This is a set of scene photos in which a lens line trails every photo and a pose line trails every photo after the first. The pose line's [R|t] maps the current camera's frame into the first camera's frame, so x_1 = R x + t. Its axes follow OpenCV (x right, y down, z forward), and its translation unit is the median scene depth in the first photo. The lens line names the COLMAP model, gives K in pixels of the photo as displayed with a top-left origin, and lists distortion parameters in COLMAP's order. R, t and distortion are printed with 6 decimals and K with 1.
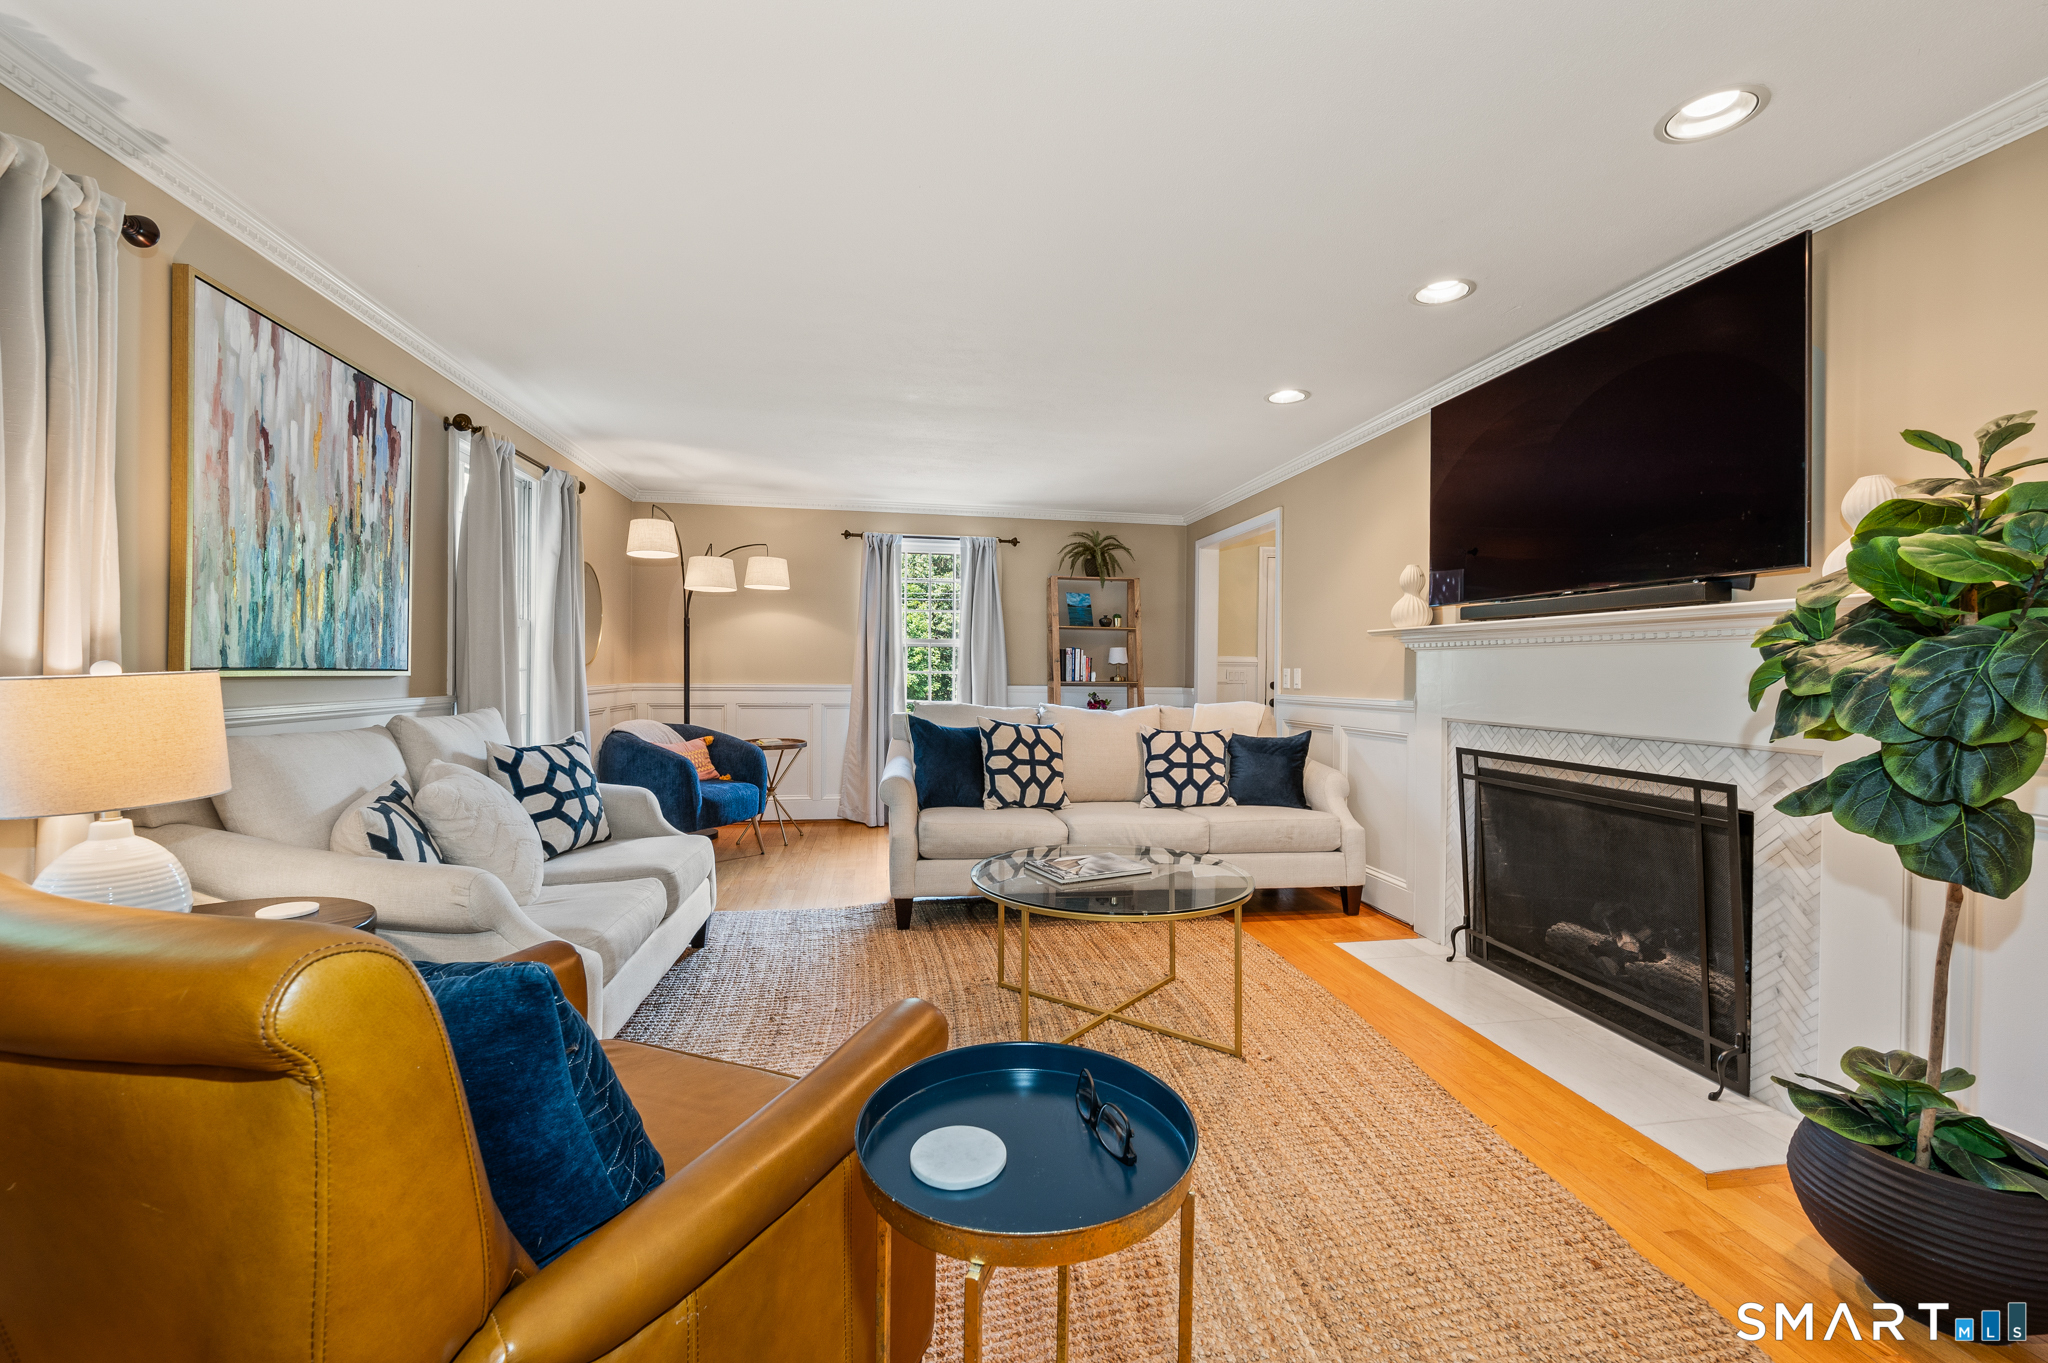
lens RADIAL K [[831.0, 0, 1050.2], [0, 831.0, 677.7], [0, 0, 1]] dist [-0.002805, -0.000197]
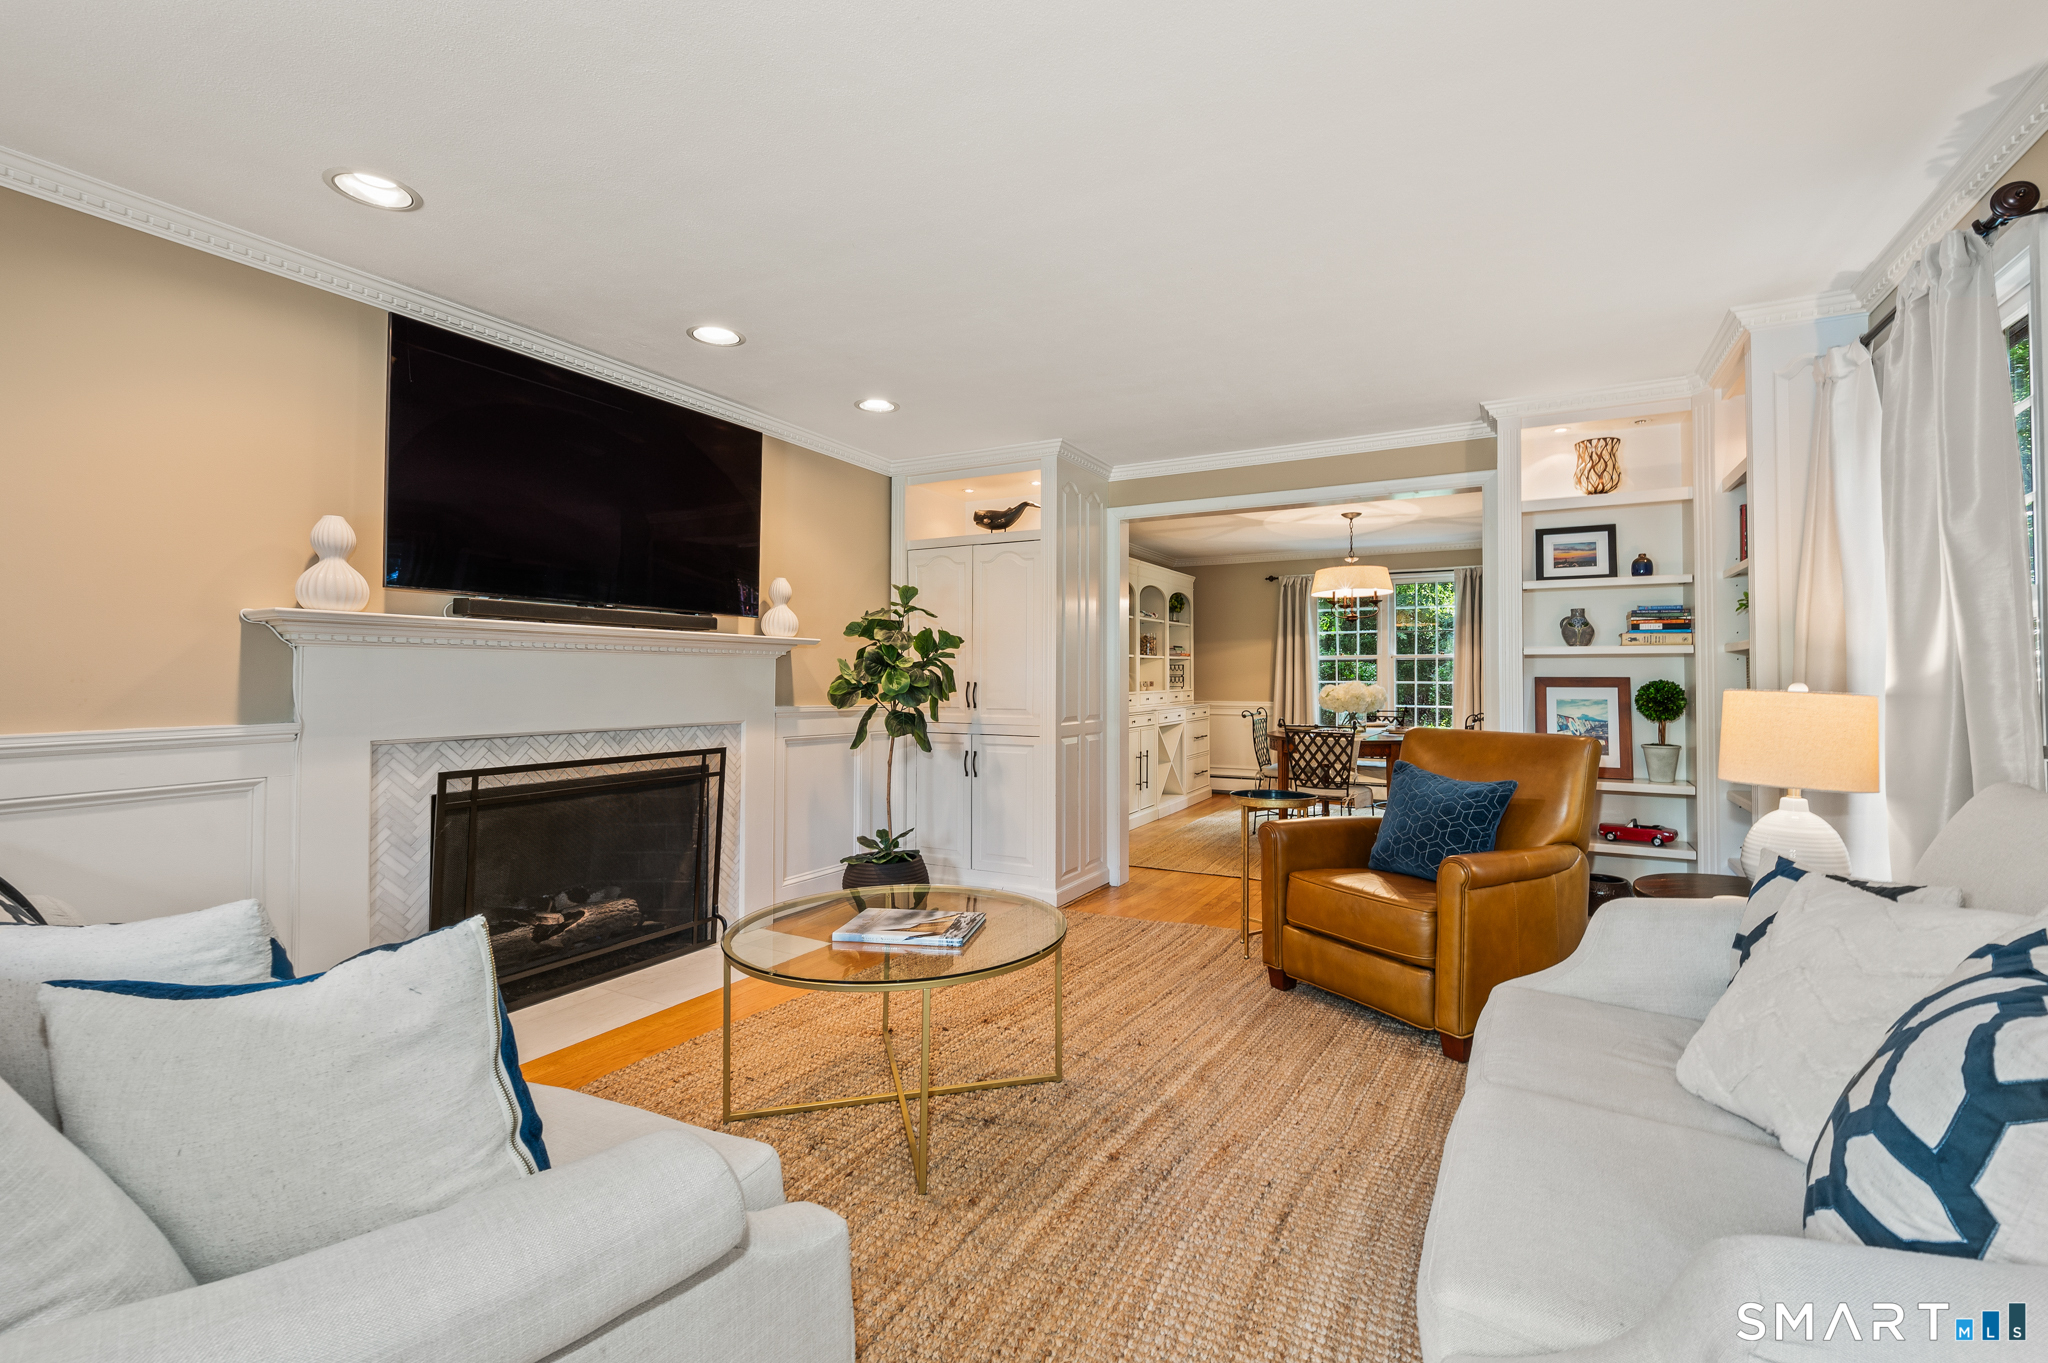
lens RADIAL K [[860.1, 0, 1042.5], [0, 860.1, 673.1], [0, 0, 1]] dist [0.001564, -0.000152]
pose [[-0.763126, -0.008032, 0.646200, -0.438524], [-0.002282, 0.999950, 0.009734, -0.018981], [-0.646246, 0.005954, -0.763106, 1.158317]]
